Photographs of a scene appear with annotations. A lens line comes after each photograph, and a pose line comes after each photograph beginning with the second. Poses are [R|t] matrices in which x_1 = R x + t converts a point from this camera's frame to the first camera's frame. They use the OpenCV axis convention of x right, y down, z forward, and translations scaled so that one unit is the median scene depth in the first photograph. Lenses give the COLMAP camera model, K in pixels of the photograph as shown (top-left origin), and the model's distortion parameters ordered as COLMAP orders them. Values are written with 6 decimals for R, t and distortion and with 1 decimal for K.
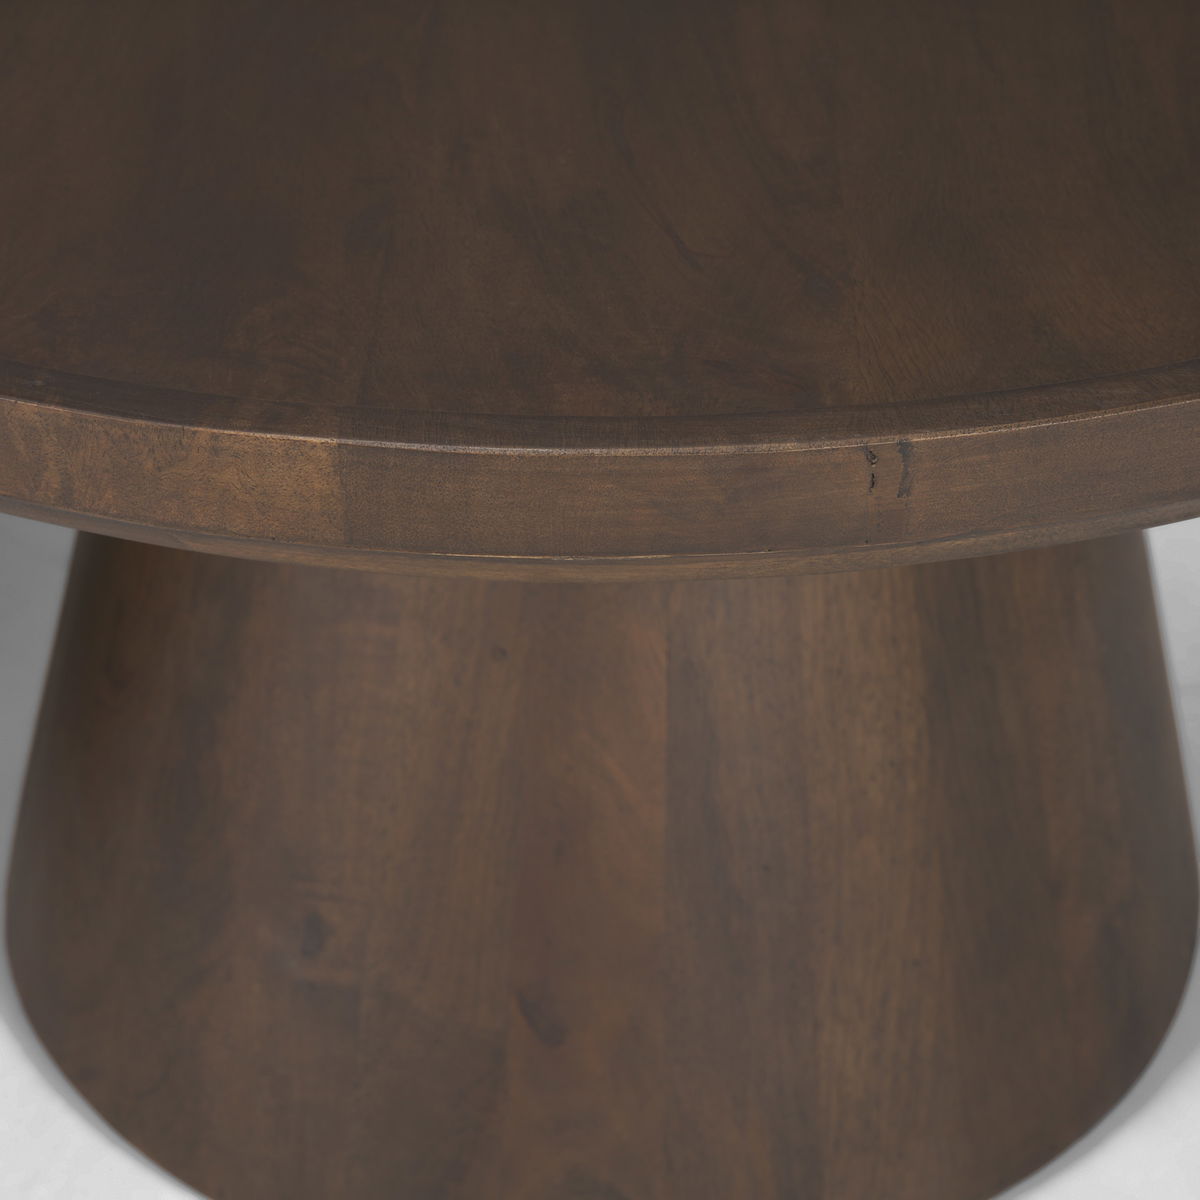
lens RADIAL K [[2755.7, 0, 598.7], [0, 2755.7, 599.1], [0, 0, 1]] dist [0.056168, 0.000000]
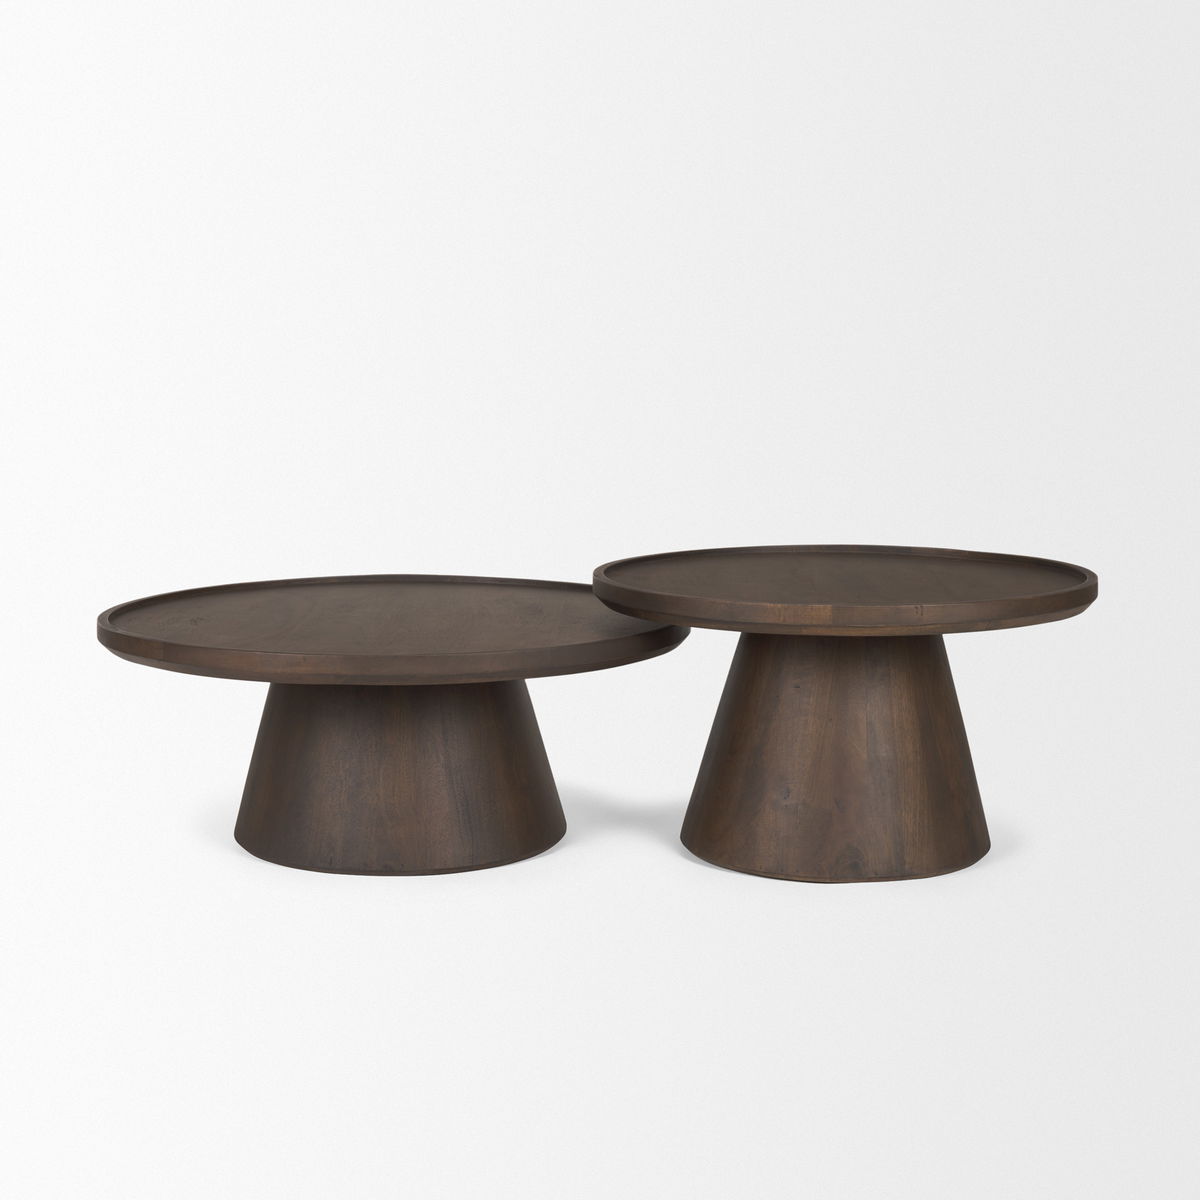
lens RADIAL K [[2755.7, 0, 600.3], [0, 2755.7, 599.6], [0, 0, 1]] dist [0.056168, 0.000000]
pose [[0.998284, 0.012591, 0.057185, -0.679867], [0.017351, 0.869139, -0.494263, 2.097593], [-0.055925, 0.494407, 0.867430, -3.069258]]
